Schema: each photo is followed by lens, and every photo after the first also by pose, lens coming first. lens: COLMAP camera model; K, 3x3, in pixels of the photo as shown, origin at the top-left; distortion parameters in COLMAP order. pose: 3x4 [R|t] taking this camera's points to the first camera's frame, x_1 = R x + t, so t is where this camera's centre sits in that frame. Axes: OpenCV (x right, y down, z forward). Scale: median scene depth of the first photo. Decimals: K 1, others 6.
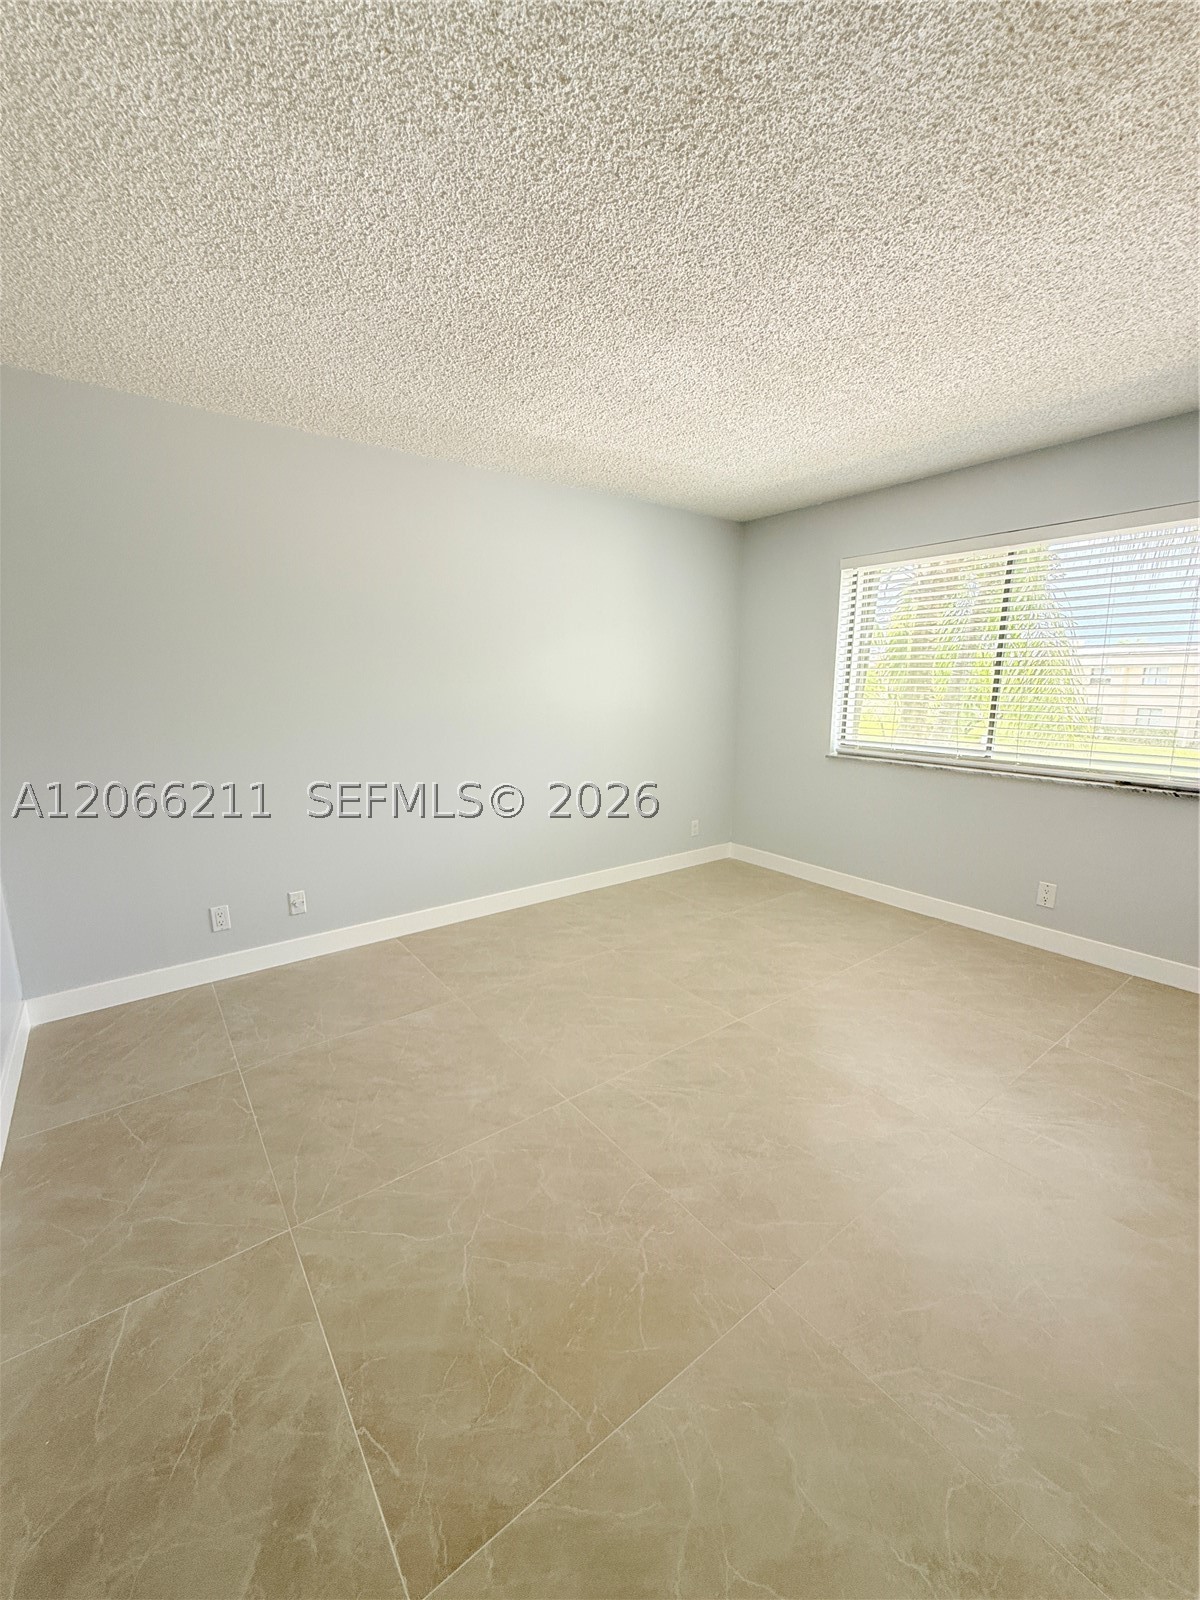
lens RADIAL K [[635.9, 0, 595.0], [0, 635.9, 796.8], [0, 0, 1]] dist [-0.001281, 0.000021]
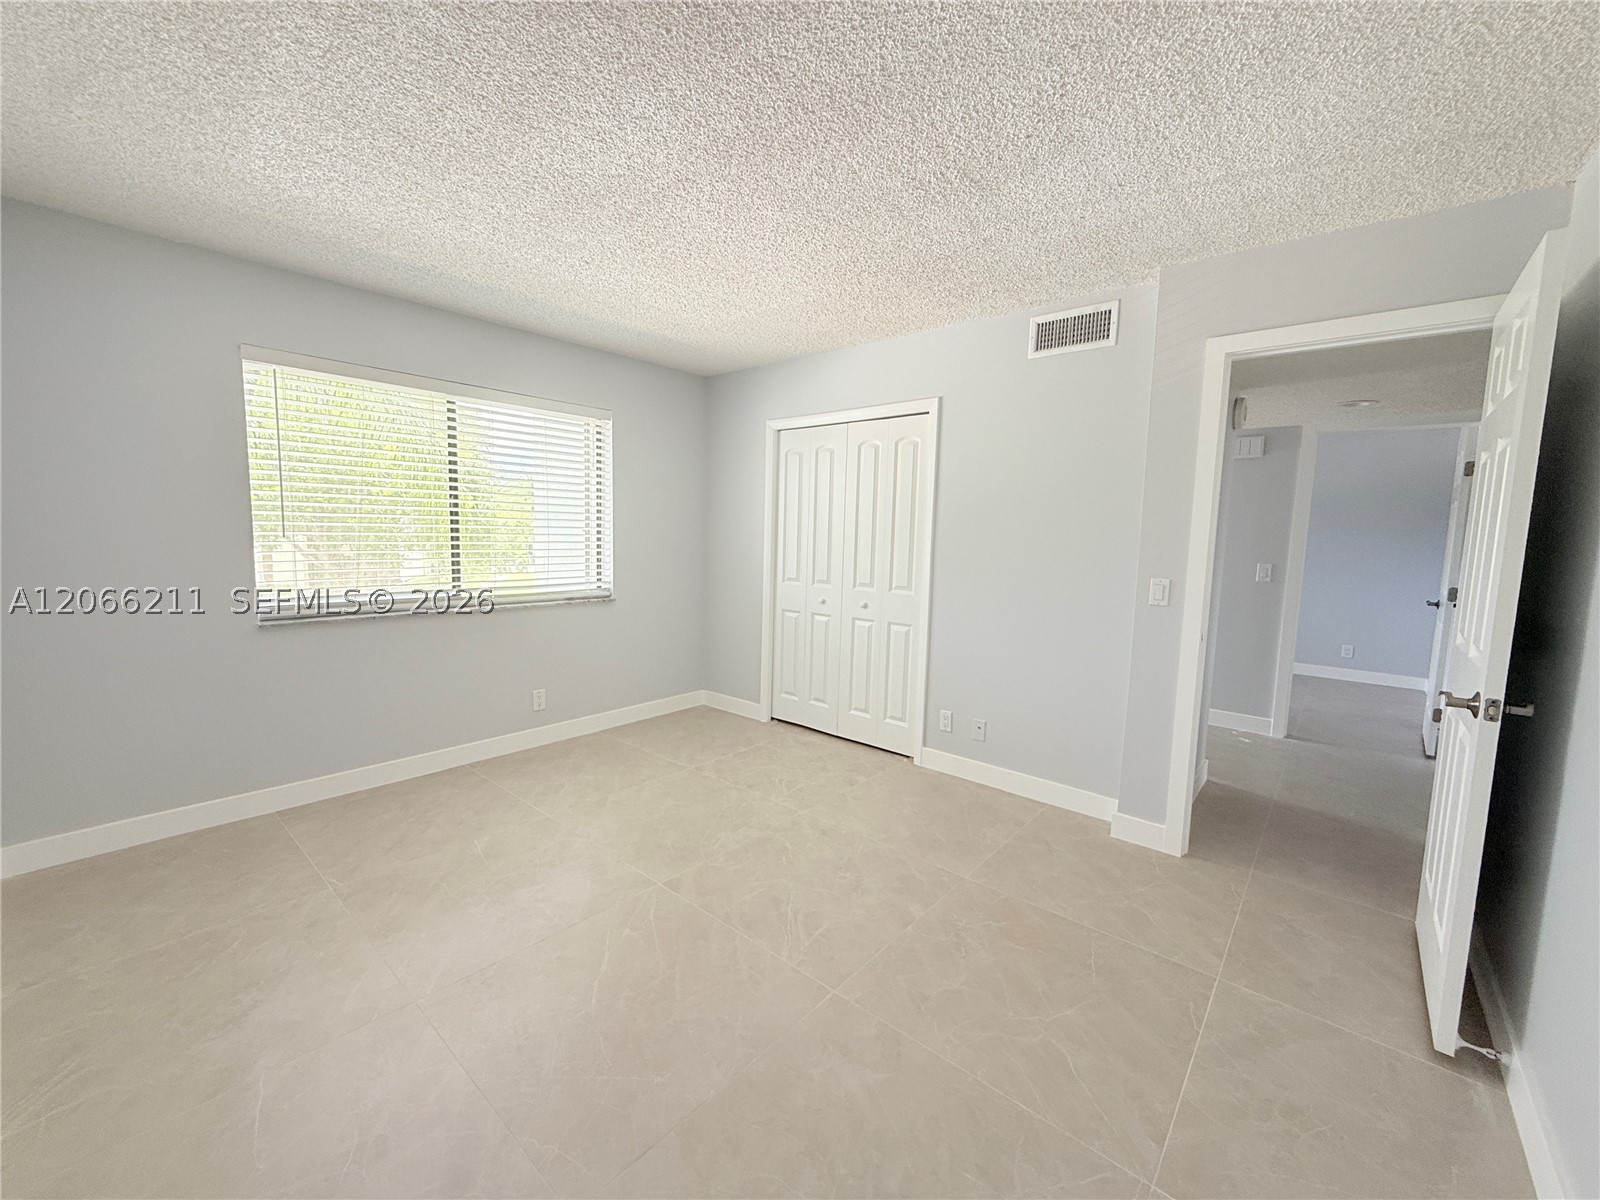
lens RADIAL K [[635.9, 0, 800.0], [0, 635.9, 600.0], [0, 0, 1]] dist [-0.001281, 0.000021]
pose [[-0.213524, -0.111741, 0.970527, -0.569941], [0.157849, 0.976438, 0.147149, -0.136634], [-0.964101, 0.184617, -0.190854, 0.755612]]
